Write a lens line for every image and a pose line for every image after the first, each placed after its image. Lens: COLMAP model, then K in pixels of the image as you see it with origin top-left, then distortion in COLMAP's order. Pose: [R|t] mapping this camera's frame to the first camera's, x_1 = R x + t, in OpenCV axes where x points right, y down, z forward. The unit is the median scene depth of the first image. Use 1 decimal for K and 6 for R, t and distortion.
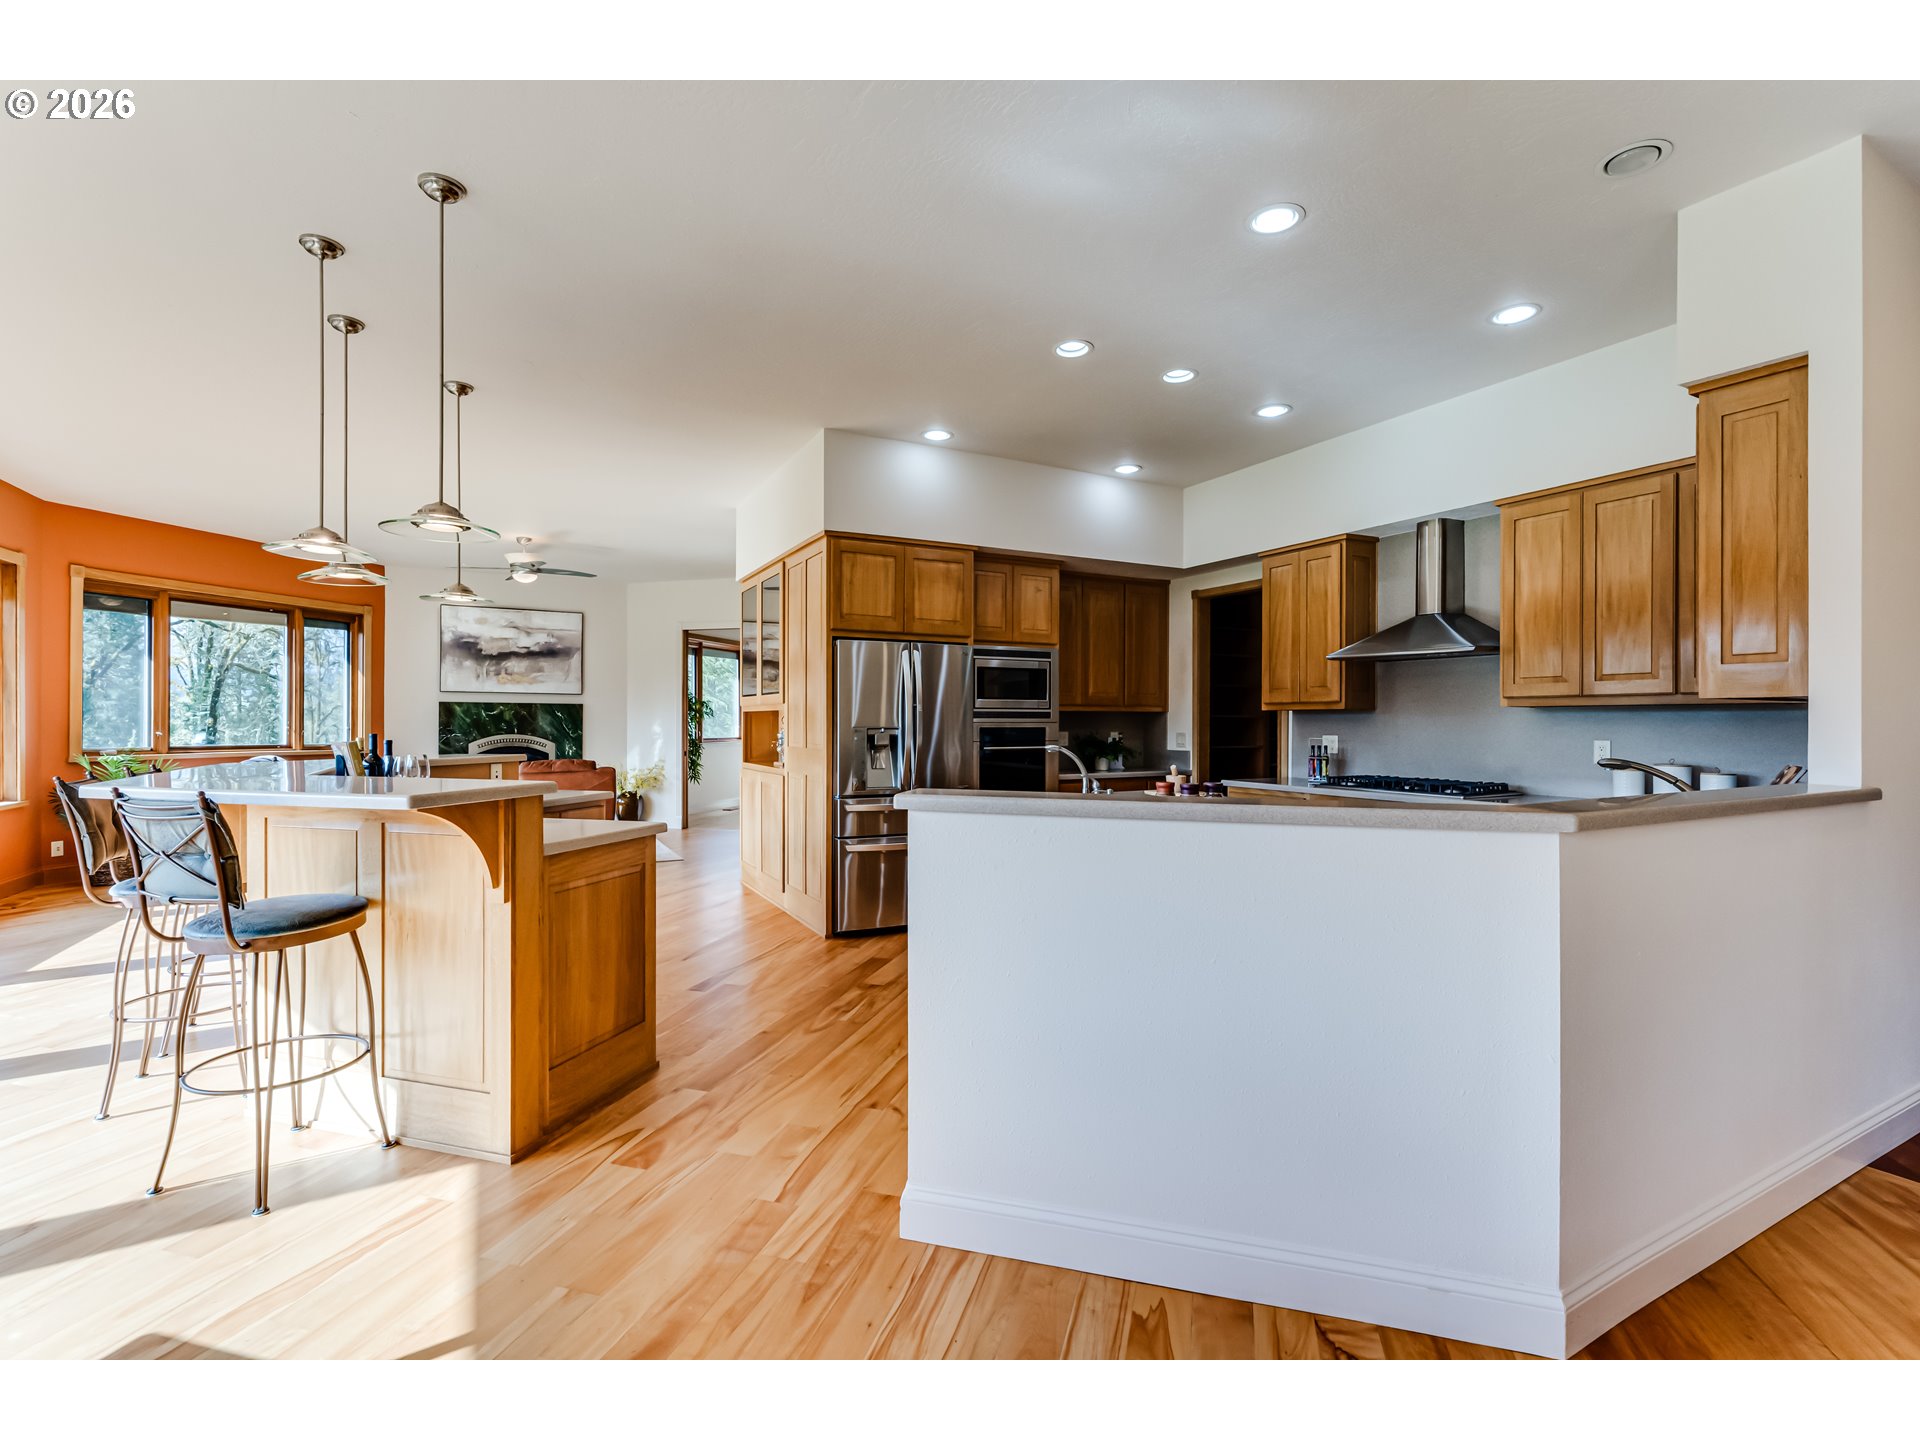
lens RADIAL K [[838.5, 0, 961.8], [0, 838.5, 725.4], [0, 0, 1]] dist [-0.000408, -0.000045]
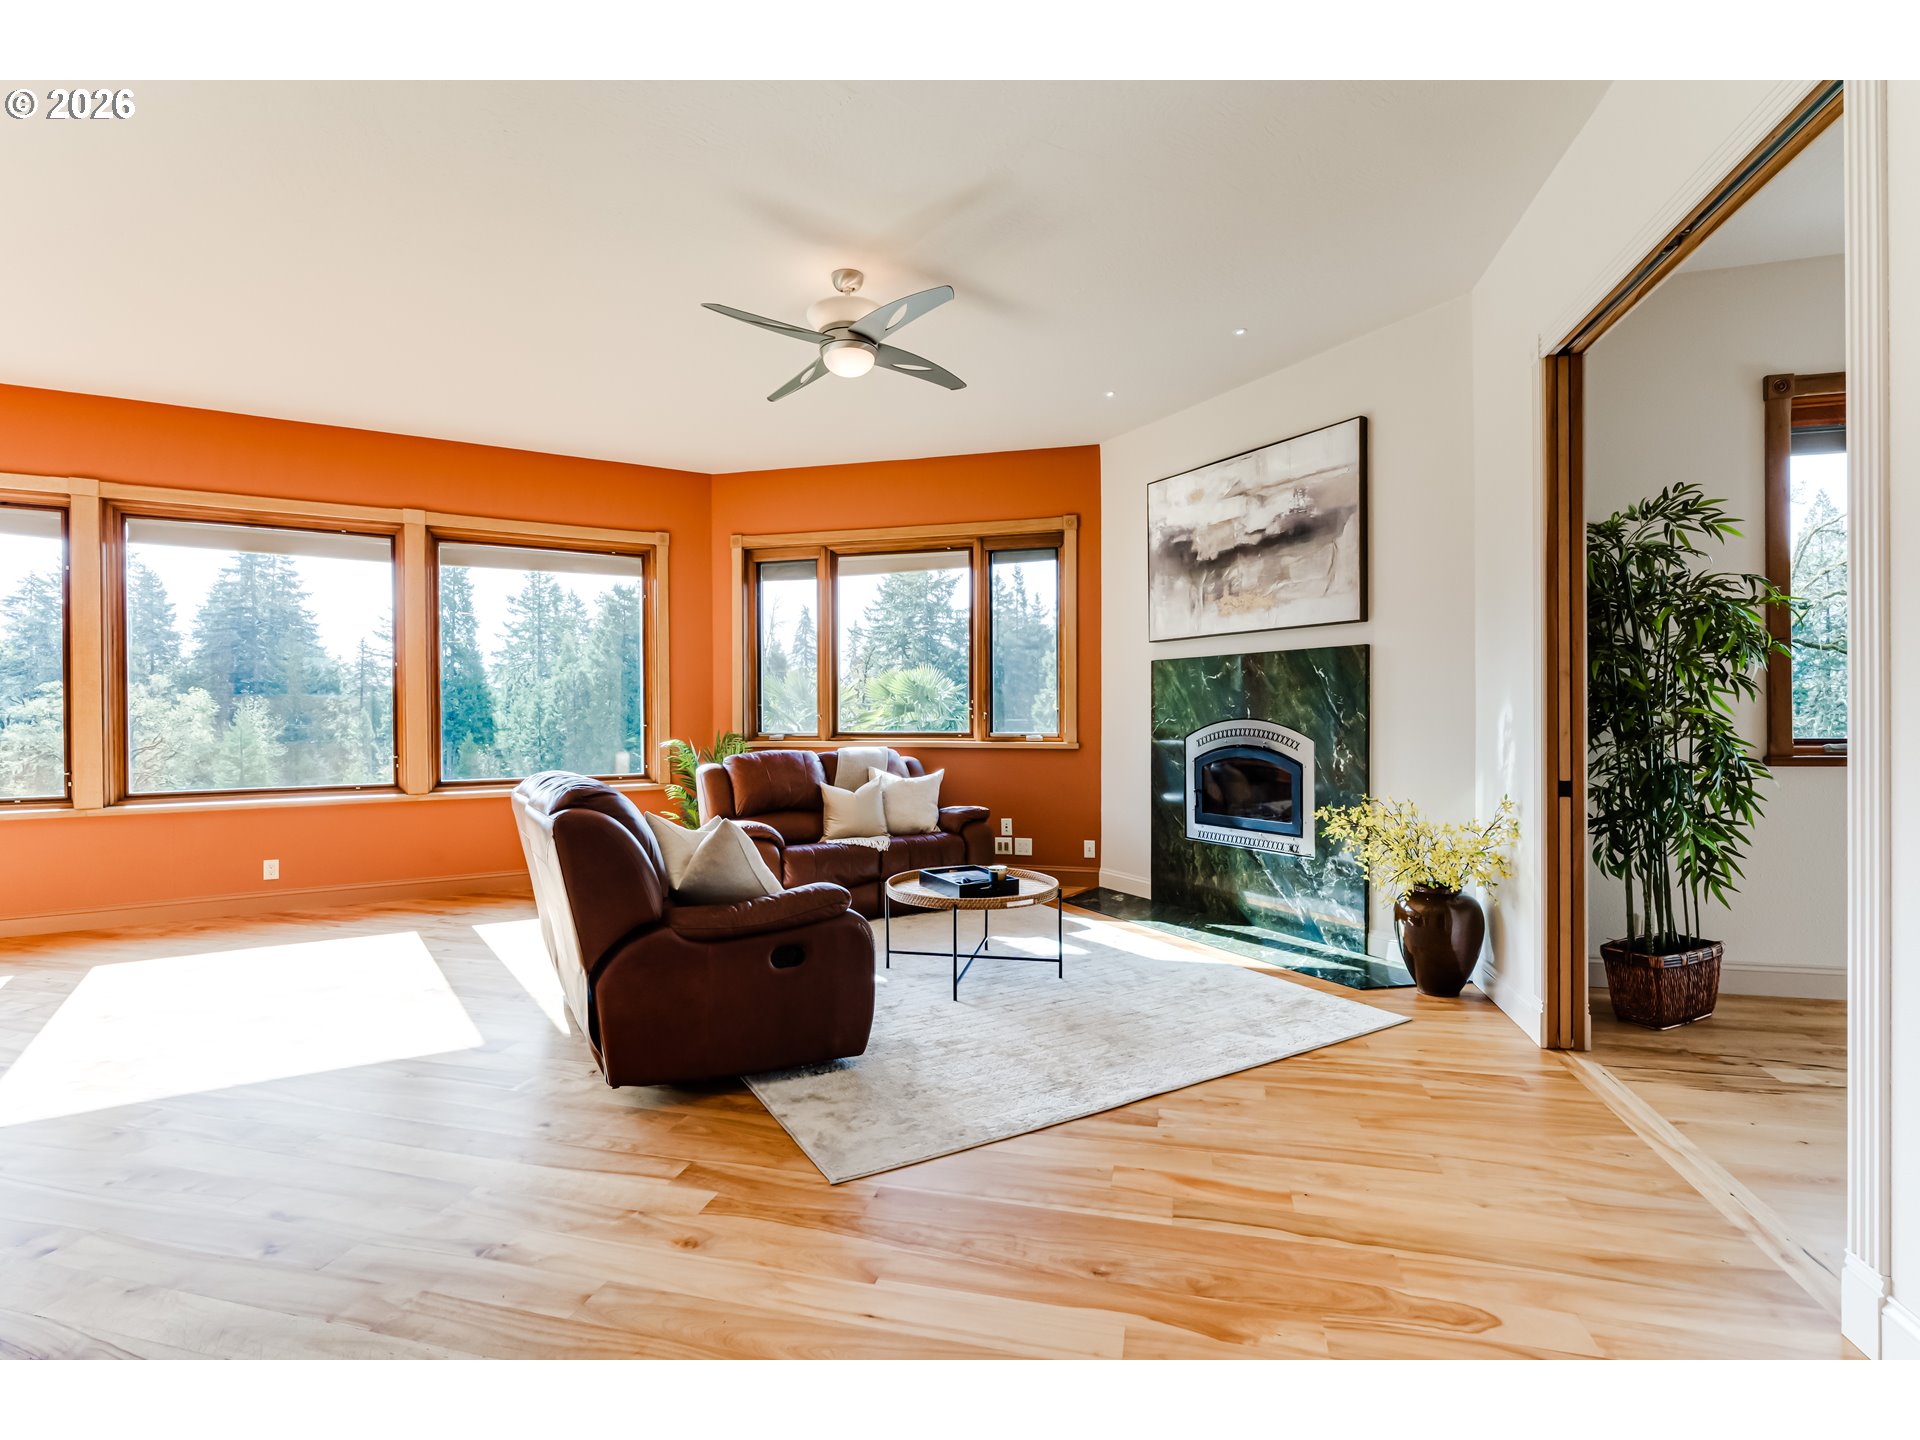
lens RADIAL K [[922.5, 0, 944.6], [0, 922.5, 720.7], [0, 0, 1]] dist [-0.003786, -0.000141]
pose [[0.019998, -0.000872, -0.999800, -0.017456], [0.002562, 0.999996, -0.000821, 0.011367], [0.999797, -0.002545, 0.020000, 0.831649]]
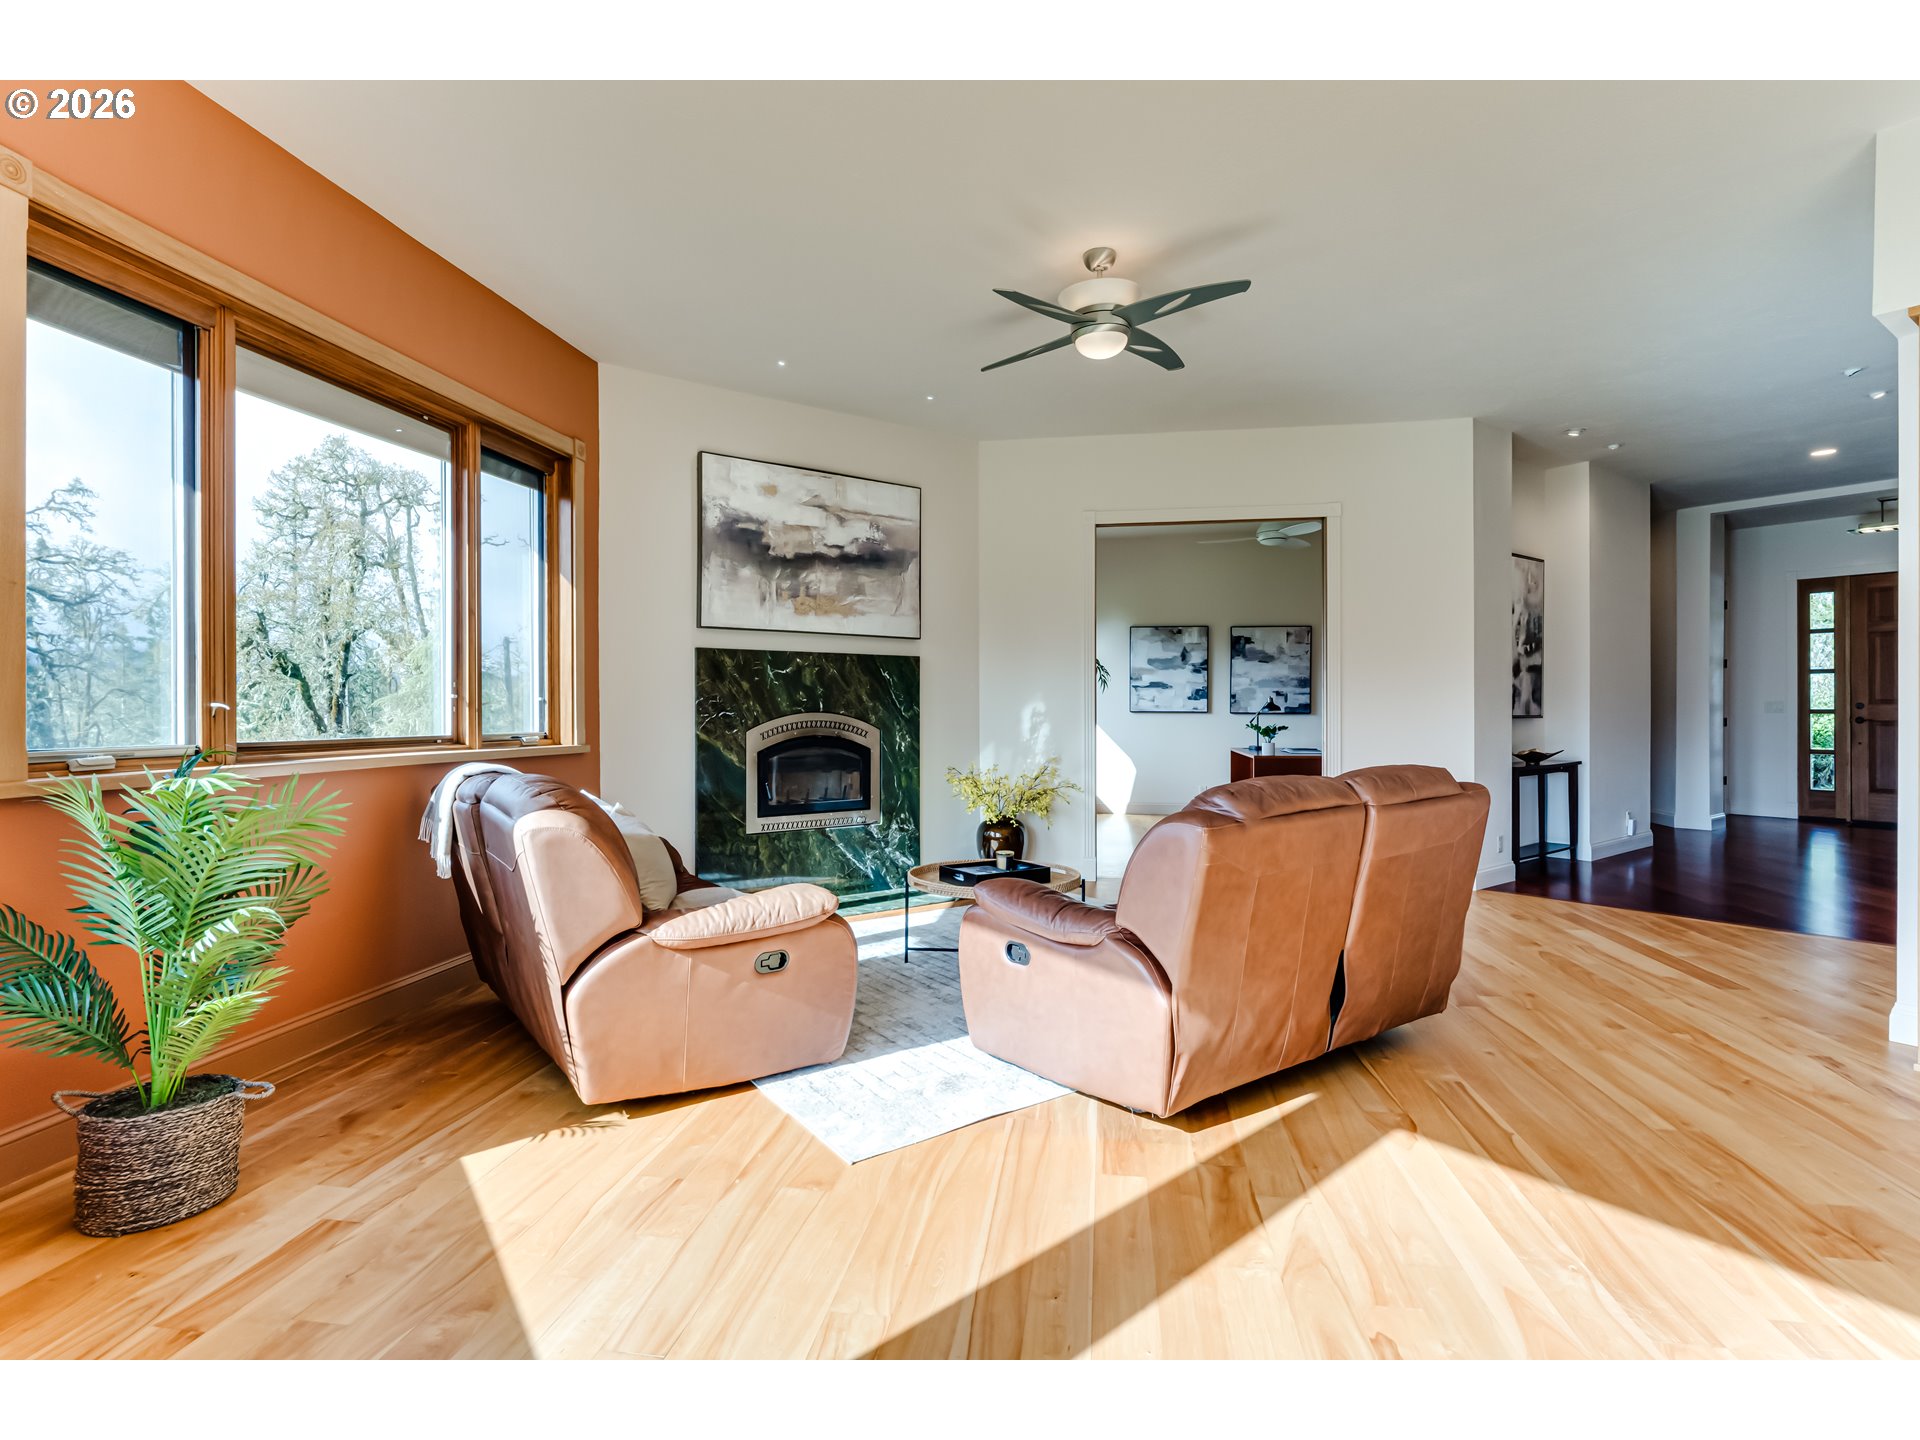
lens RADIAL K [[922.5, 0, 997.5], [0, 922.5, 716.7], [0, 0, 1]] dist [-0.003786, -0.000141]
pose [[0.988786, -0.009757, 0.149019, -0.517280], [0.009033, 0.999944, 0.005534, 0.011214], [-0.149065, -0.004126, 0.988819, 0.422720]]
